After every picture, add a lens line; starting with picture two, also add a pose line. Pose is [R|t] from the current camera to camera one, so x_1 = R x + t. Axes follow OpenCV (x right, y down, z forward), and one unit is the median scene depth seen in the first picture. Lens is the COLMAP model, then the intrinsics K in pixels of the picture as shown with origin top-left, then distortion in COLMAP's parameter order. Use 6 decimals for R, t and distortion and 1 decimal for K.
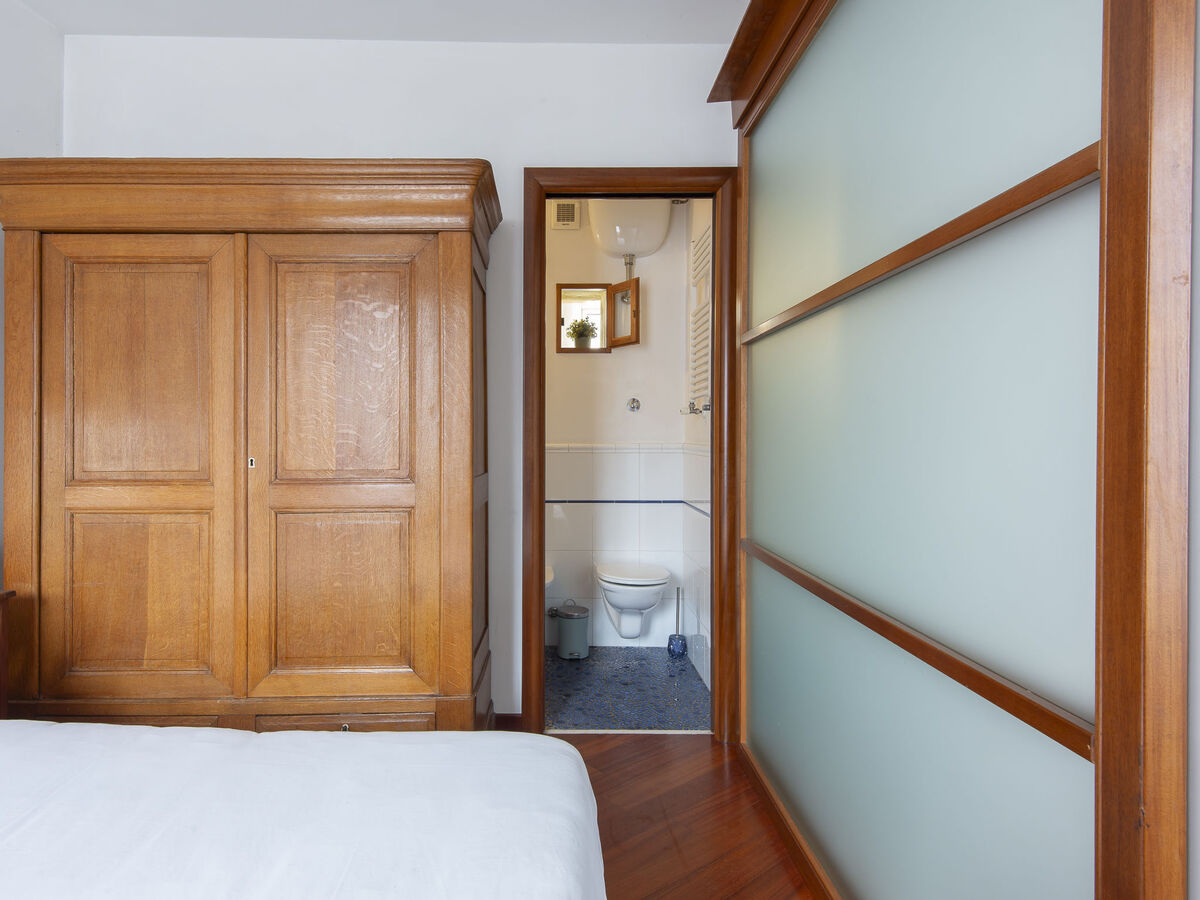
lens RADIAL K [[694.8, 0, 556.1], [0, 694.8, 438.0], [0, 0, 1]] dist [0.033261, -0.014778]
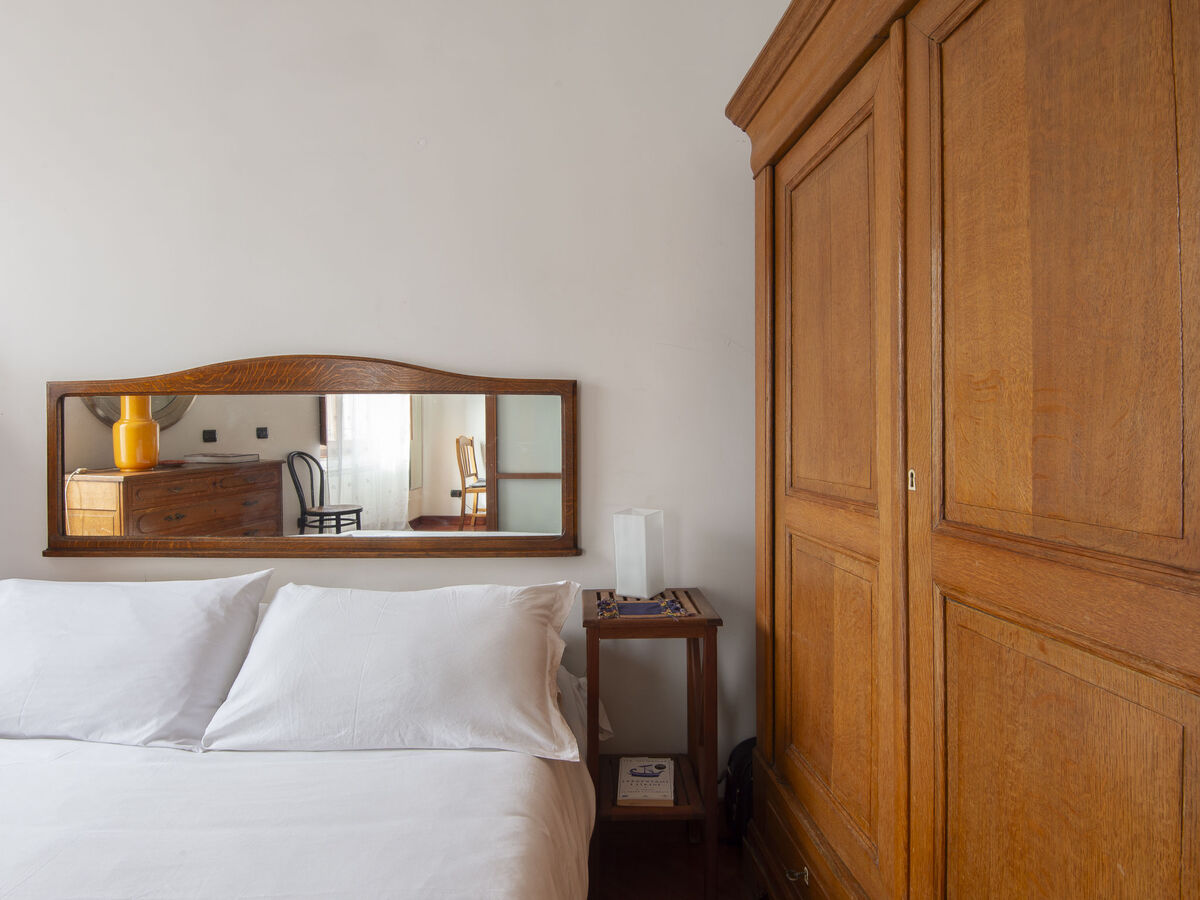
lens RADIAL K [[719.4, 0, 603.7], [0, 719.4, 421.0], [0, 0, 1]] dist [-0.008796, -0.014586]
pose [[0.083979, -0.013692, -0.996373, 0.041273], [0.006259, 0.999893, -0.013213, -0.000112], [0.996448, -0.005126, 0.084055, 0.742782]]
